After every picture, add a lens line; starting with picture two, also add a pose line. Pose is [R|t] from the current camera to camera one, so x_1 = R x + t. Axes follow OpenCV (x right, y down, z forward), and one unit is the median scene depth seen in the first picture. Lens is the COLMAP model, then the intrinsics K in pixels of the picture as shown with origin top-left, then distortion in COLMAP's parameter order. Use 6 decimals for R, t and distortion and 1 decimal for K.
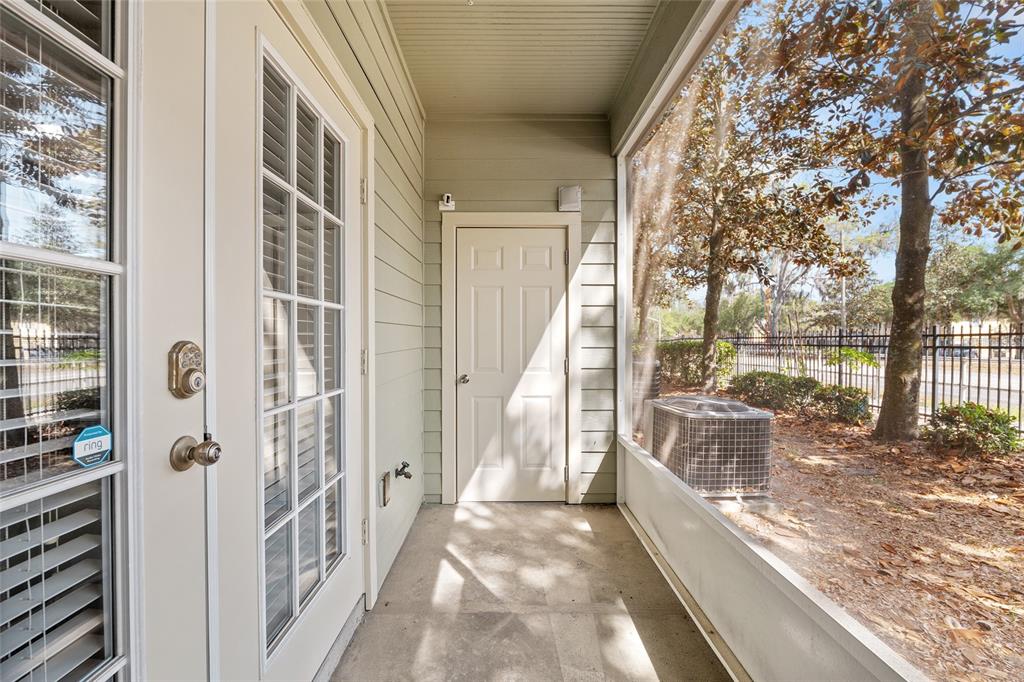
lens RADIAL K [[421.1, 0, 510.1], [0, 421.1, 339.6], [0, 0, 1]] dist [-0.008608, 0.000028]
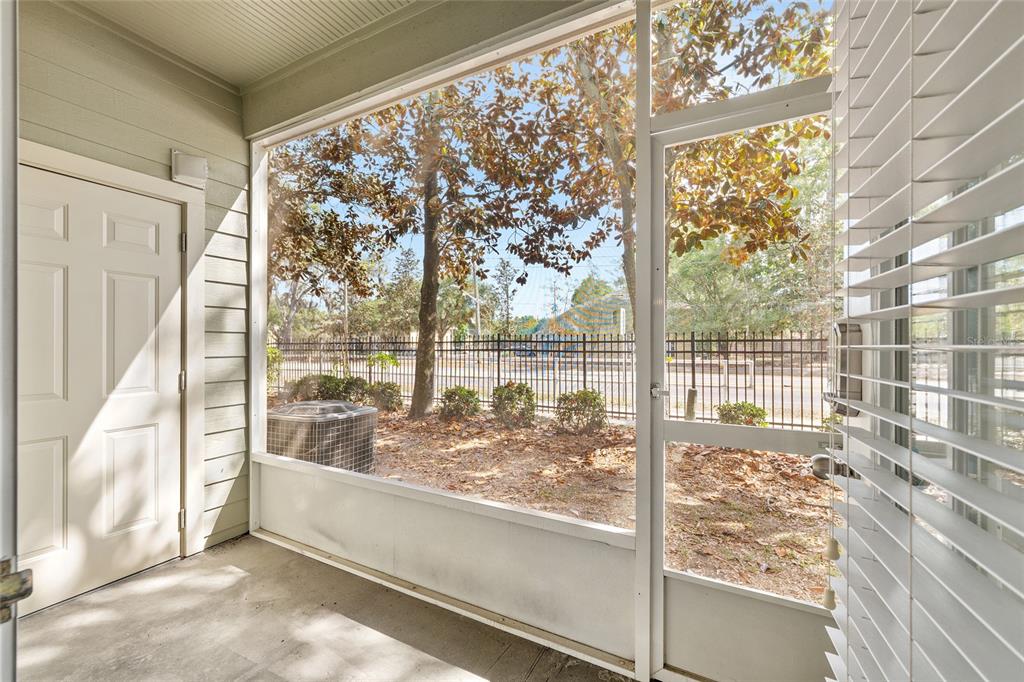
lens RADIAL K [[419.6, 0, 502.2], [0, 419.6, 343.6], [0, 0, 1]] dist [0.001815, 0.000409]
pose [[0.485736, 0.002119, 0.874103, -0.259152], [-0.000484, 0.999998, -0.002155, -0.006424], [-0.874105, 0.000623, 0.485736, 0.100273]]
